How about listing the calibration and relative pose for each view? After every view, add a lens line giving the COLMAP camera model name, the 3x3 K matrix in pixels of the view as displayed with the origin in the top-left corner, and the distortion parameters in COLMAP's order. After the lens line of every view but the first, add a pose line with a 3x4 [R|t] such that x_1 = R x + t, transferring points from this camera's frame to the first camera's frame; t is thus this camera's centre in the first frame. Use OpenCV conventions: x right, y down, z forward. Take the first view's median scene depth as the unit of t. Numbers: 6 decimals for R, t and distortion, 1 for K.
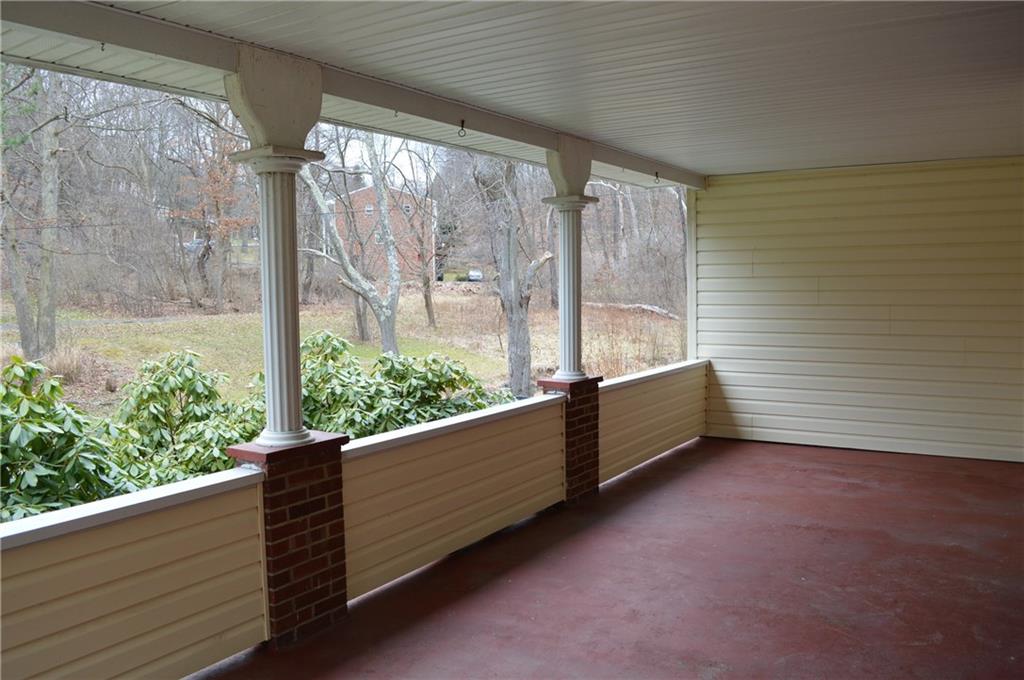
lens RADIAL K [[826.5, 0, 512.0], [0, 826.5, 340.0], [0, 0, 1]] dist [-0.049304, -0.004022]
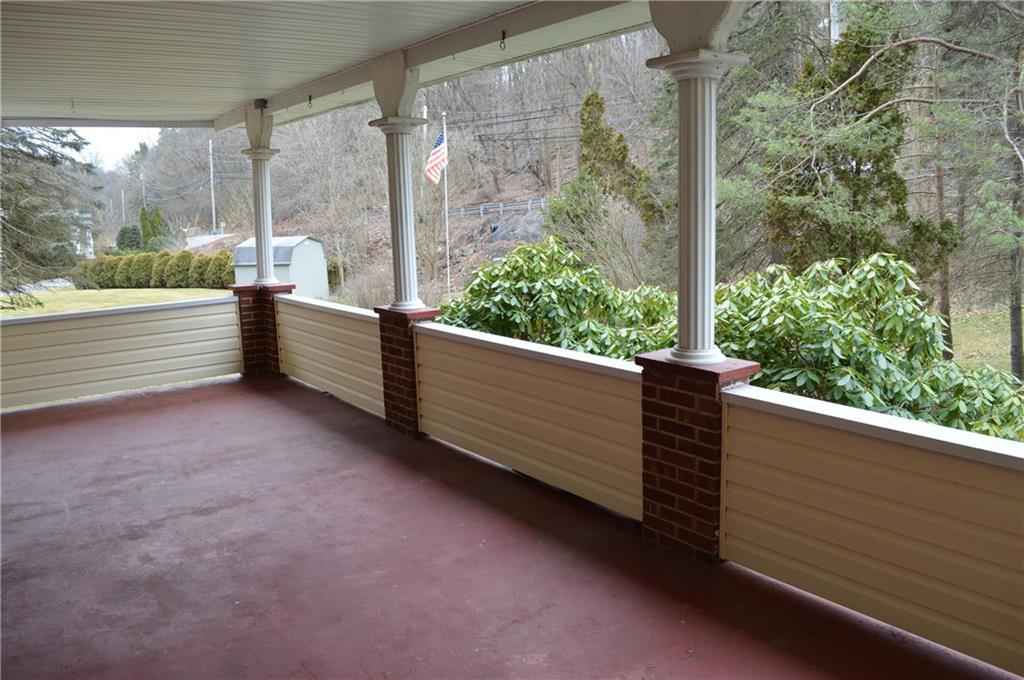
lens RADIAL K [[791.6, 0, 512.0], [0, 791.6, 340.0], [0, 0, 1]] dist [-0.003898, -0.002230]
pose [[-0.354501, 0.166008, -0.920201, 0.876715], [-0.049813, 0.979364, 0.195871, -0.101977], [0.933728, 0.115275, -0.338916, 1.425021]]
